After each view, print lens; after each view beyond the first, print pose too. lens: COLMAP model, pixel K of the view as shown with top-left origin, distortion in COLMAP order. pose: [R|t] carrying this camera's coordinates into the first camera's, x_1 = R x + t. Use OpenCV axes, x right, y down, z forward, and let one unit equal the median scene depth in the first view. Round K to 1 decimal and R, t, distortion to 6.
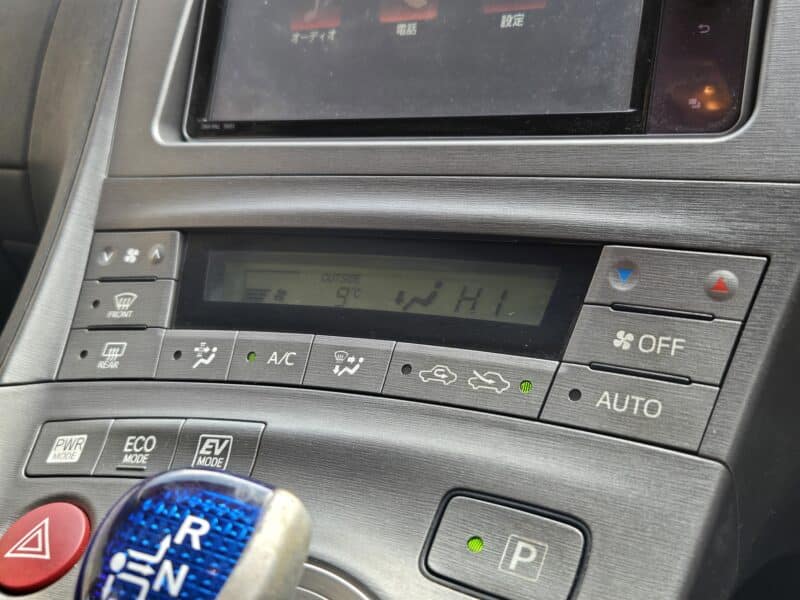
lens RADIAL K [[862.2, 0, 400.0], [0, 862.2, 300.0], [0, 0, 1]] dist [0.008739, -0.001500]
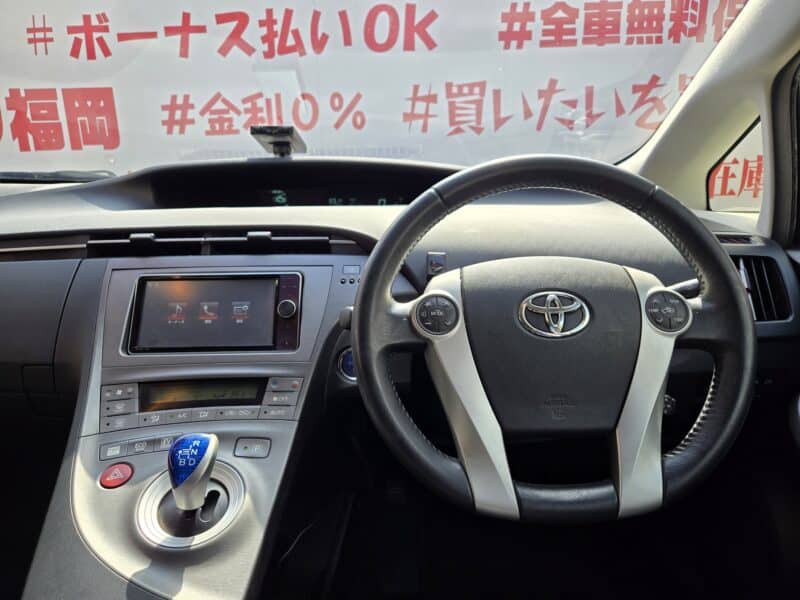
lens RADIAL K [[546.6, 0, 394.4], [0, 546.6, 298.8], [0, 0, 1]] dist [0.022043, -0.003023]
pose [[0.867978, -0.007630, 0.496543, -0.494833], [0.102068, 0.981276, -0.163340, 0.051773], [-0.486000, 0.192456, 0.852505, -1.476511]]
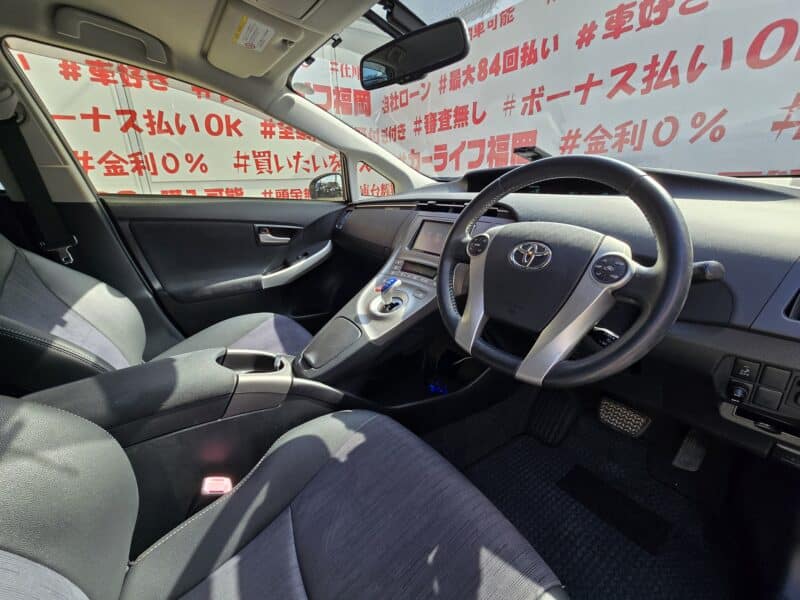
lens RADIAL K [[328.0, 0, 402.0], [0, 328.0, 293.7], [0, 0, 1]] dist [0.000283, 0.000340]
pose [[0.906415, 0.233937, -0.351690, 0.998939], [-0.247237, 0.968927, 0.007304, 0.232878], [0.342470, 0.080331, 0.936088, -2.117532]]
